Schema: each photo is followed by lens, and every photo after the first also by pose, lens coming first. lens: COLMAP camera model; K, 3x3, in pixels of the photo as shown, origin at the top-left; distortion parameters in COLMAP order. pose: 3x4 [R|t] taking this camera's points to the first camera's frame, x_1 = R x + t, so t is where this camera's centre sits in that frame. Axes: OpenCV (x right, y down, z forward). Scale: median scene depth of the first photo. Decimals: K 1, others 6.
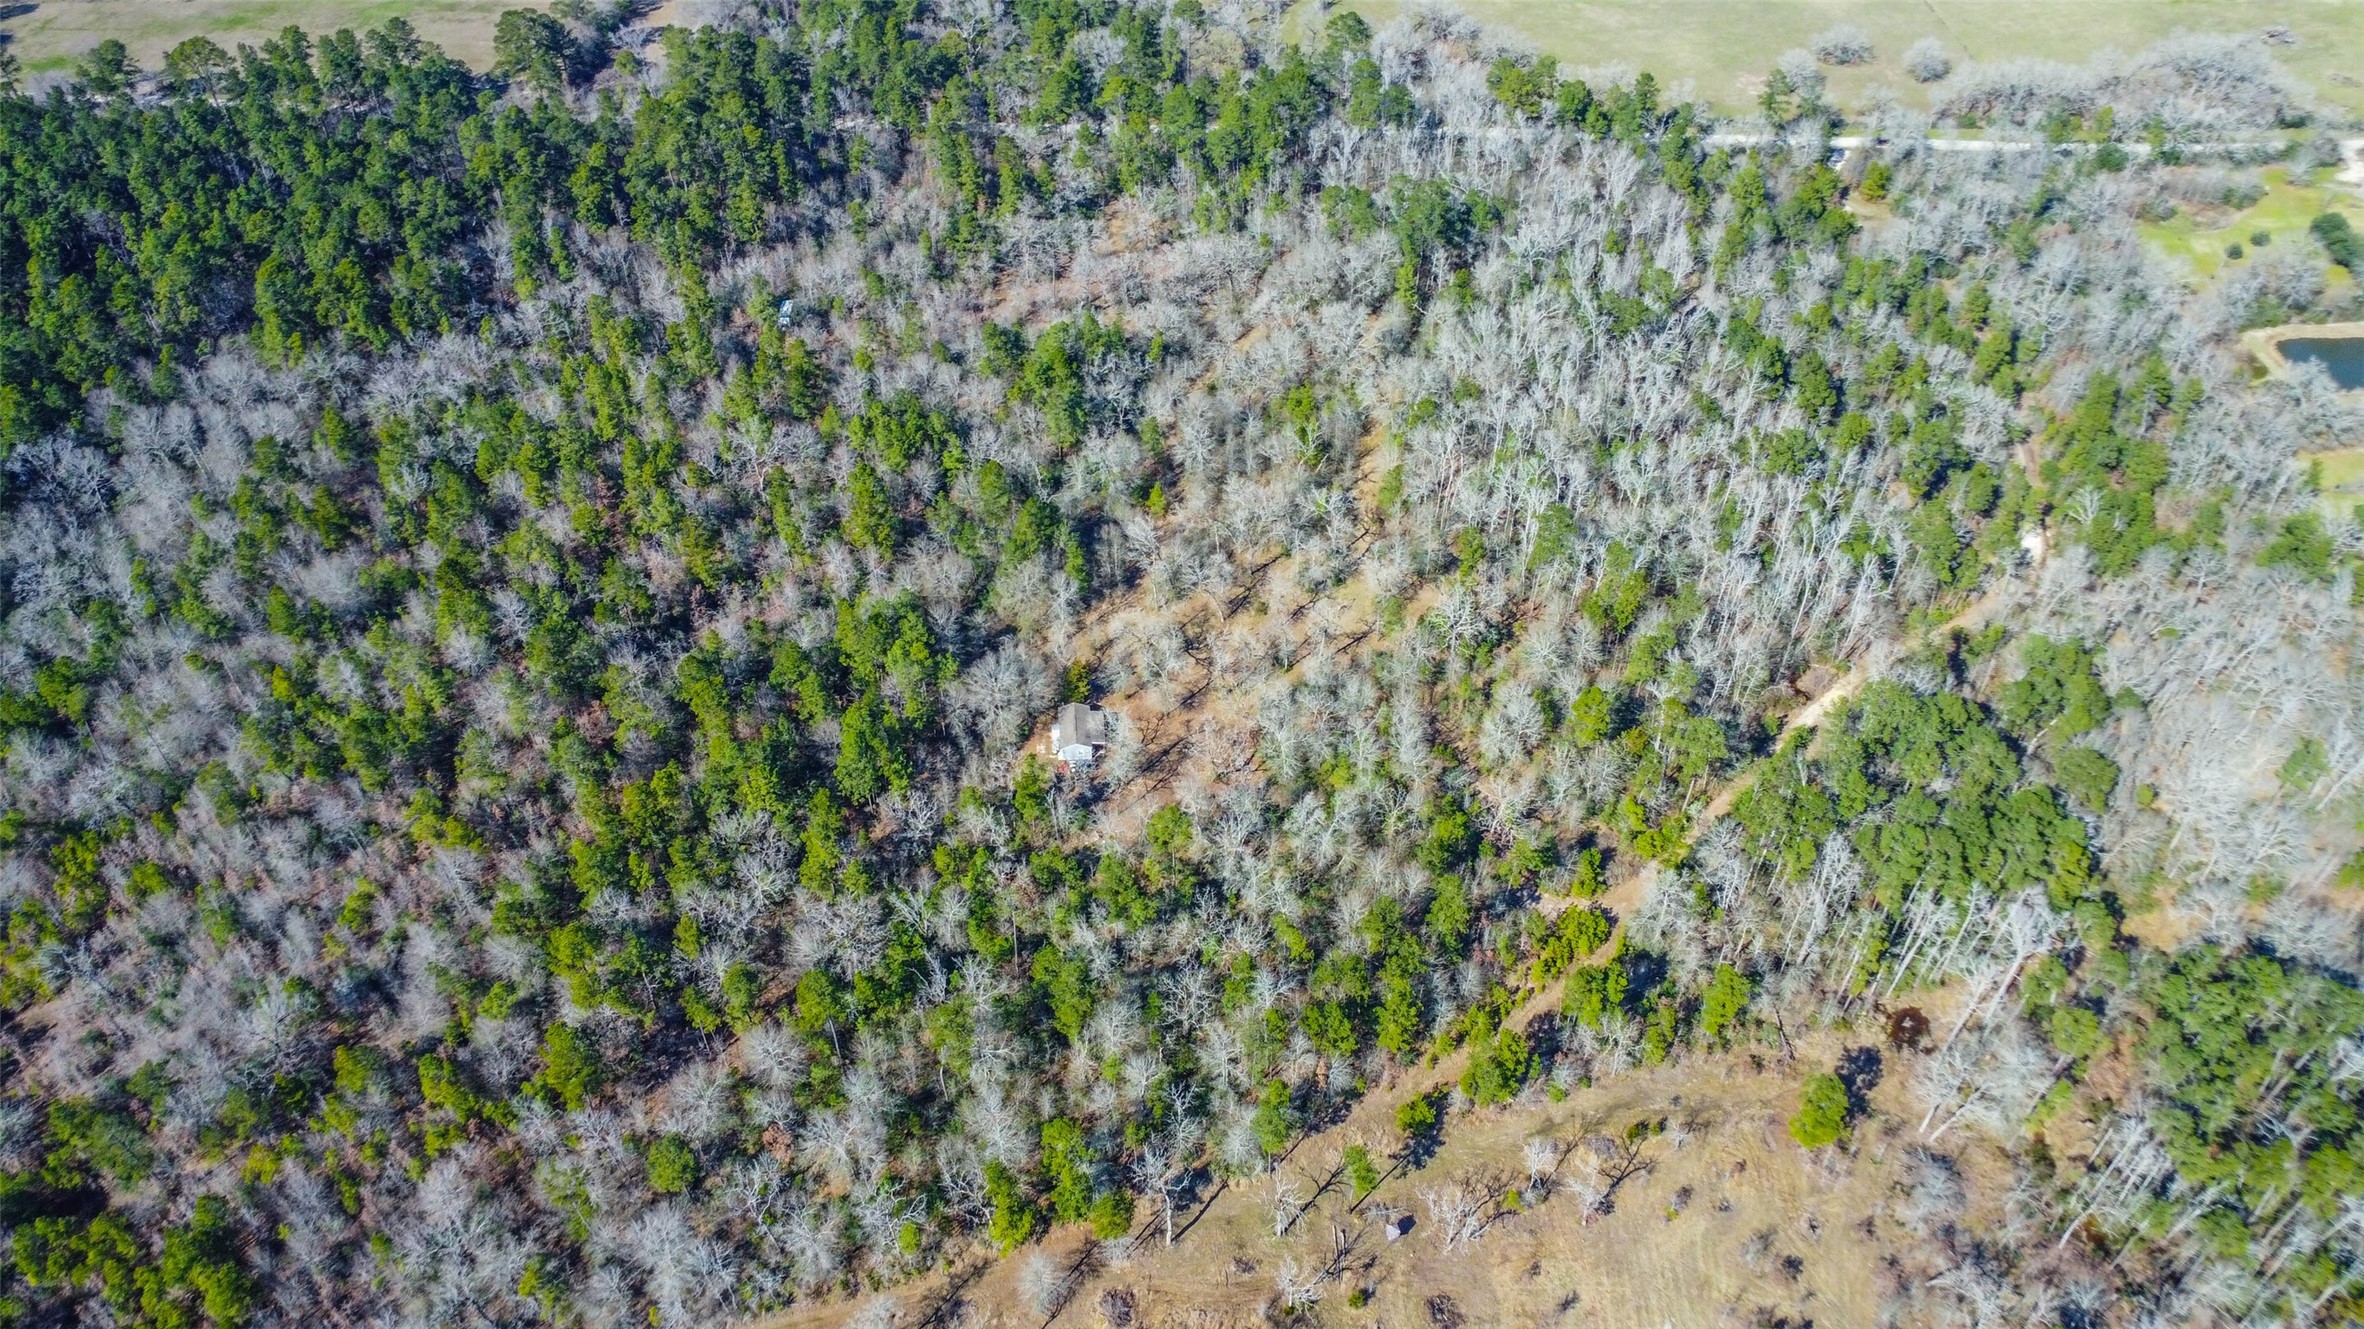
lens RADIAL K [[1684.7, 0, 1187.8], [0, 1684.7, 659.2], [0, 0, 1]] dist [-0.017005, -0.008514]
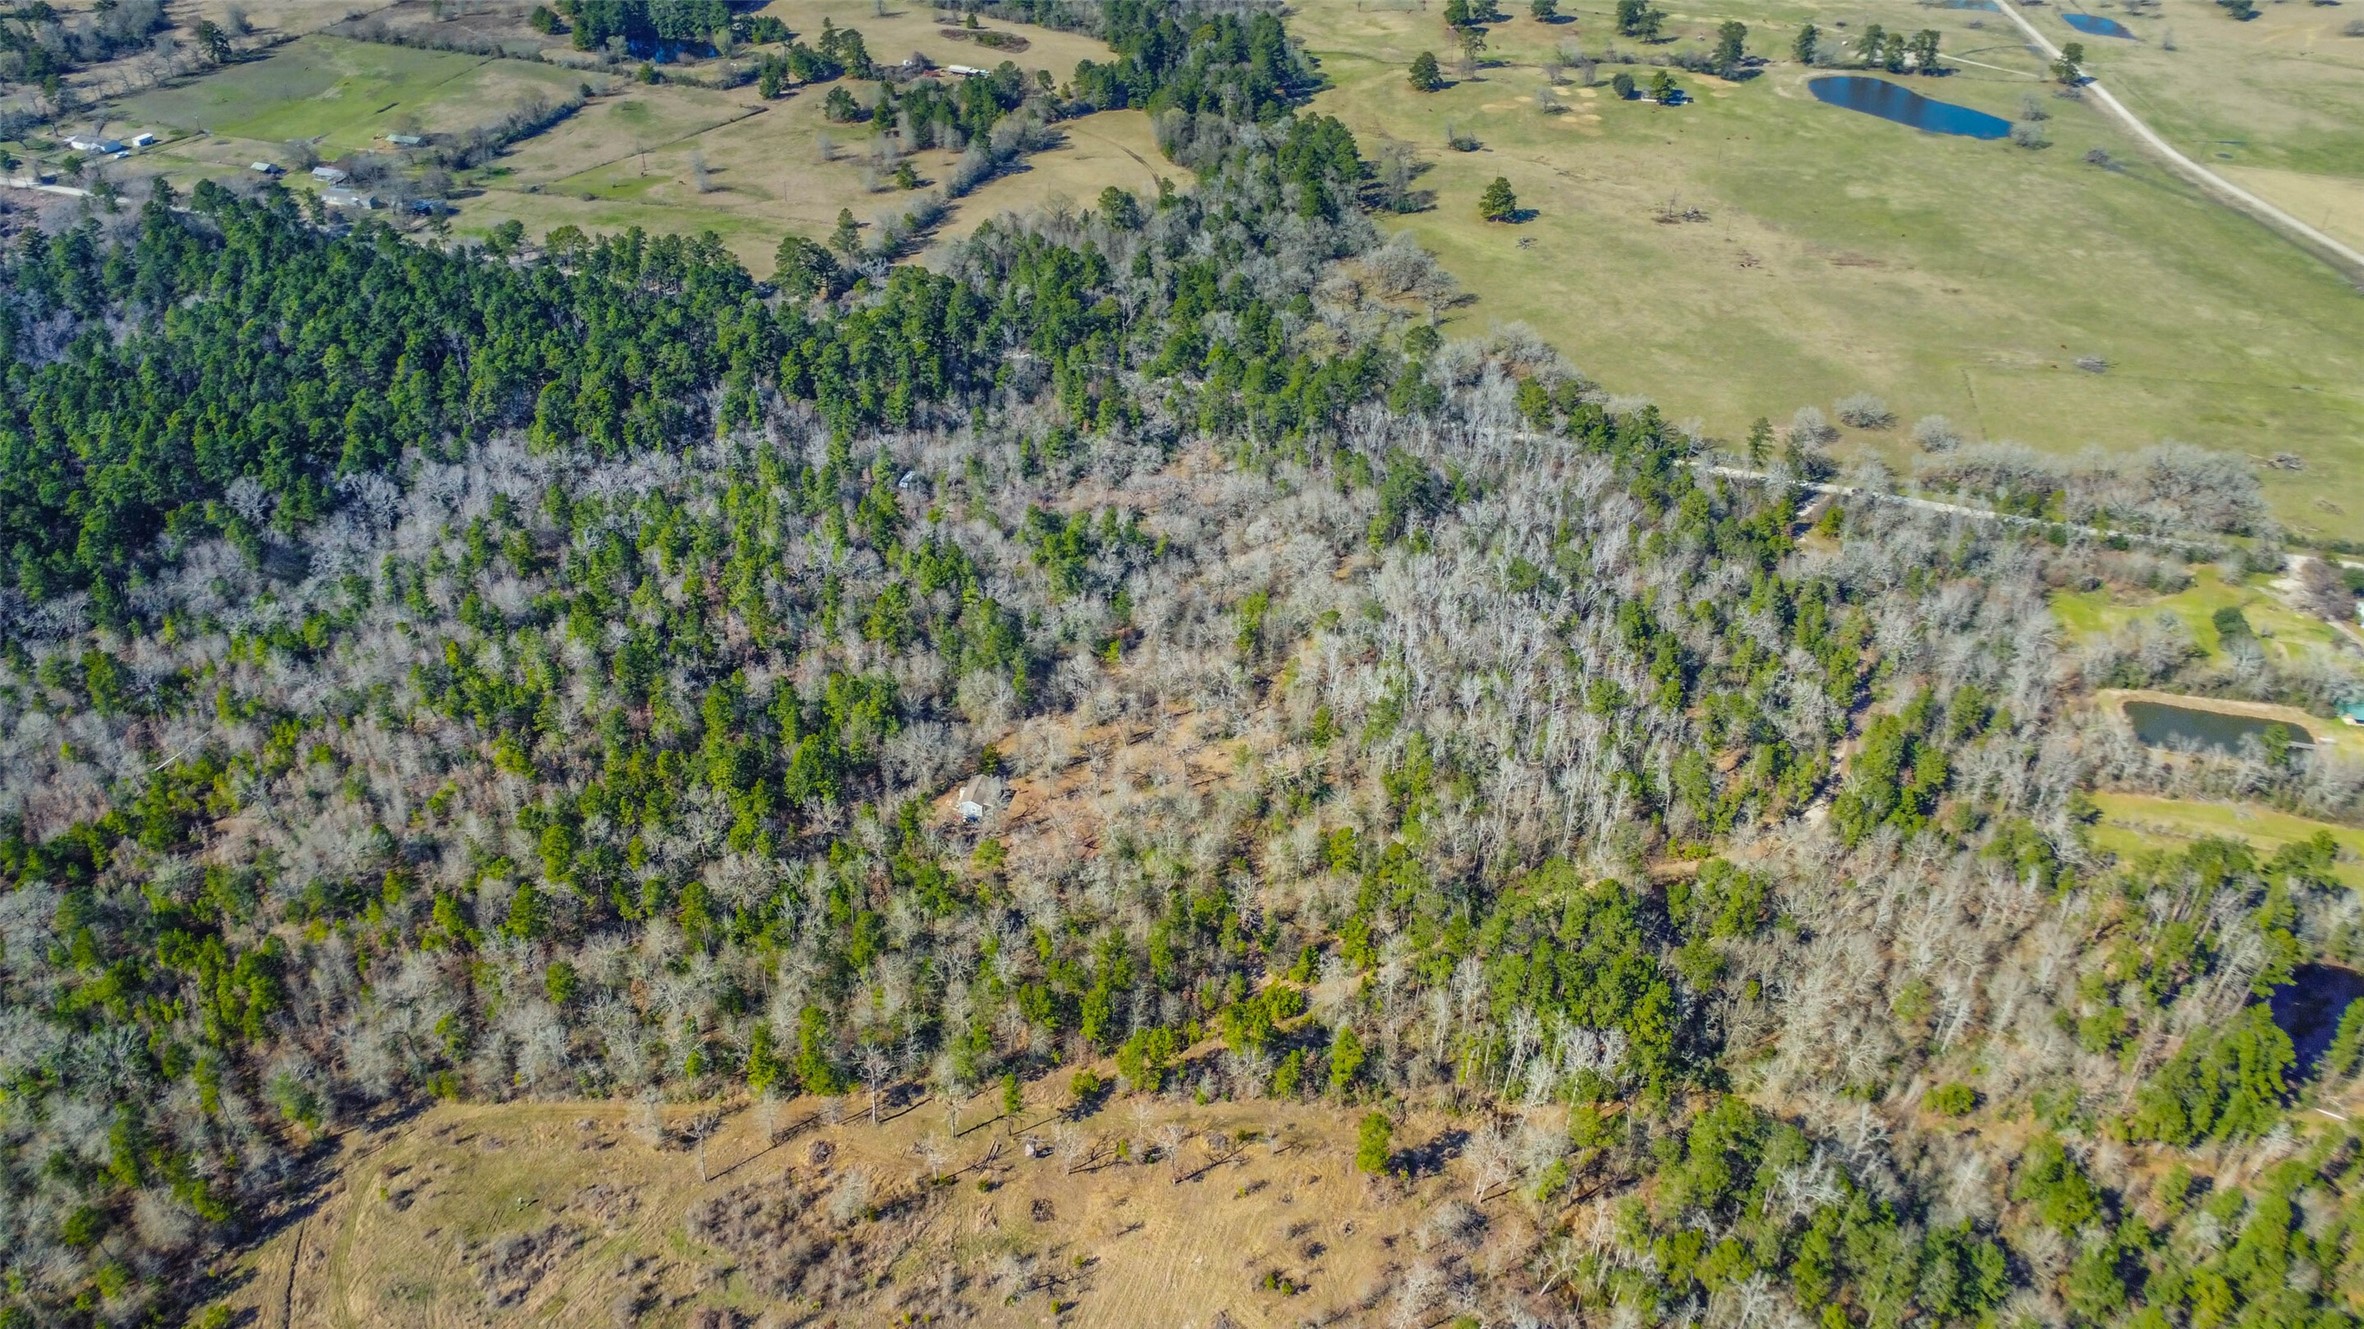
lens RADIAL K [[1684.7, 0, 1177.9], [0, 1684.7, 665.1], [0, 0, 1]] dist [-0.017005, -0.008514]
pose [[0.964376, 0.174260, -0.199029, 0.282069], [-0.204403, 0.968462, -0.142481, 0.085678], [0.167923, 0.178087, 0.969581, -0.227029]]
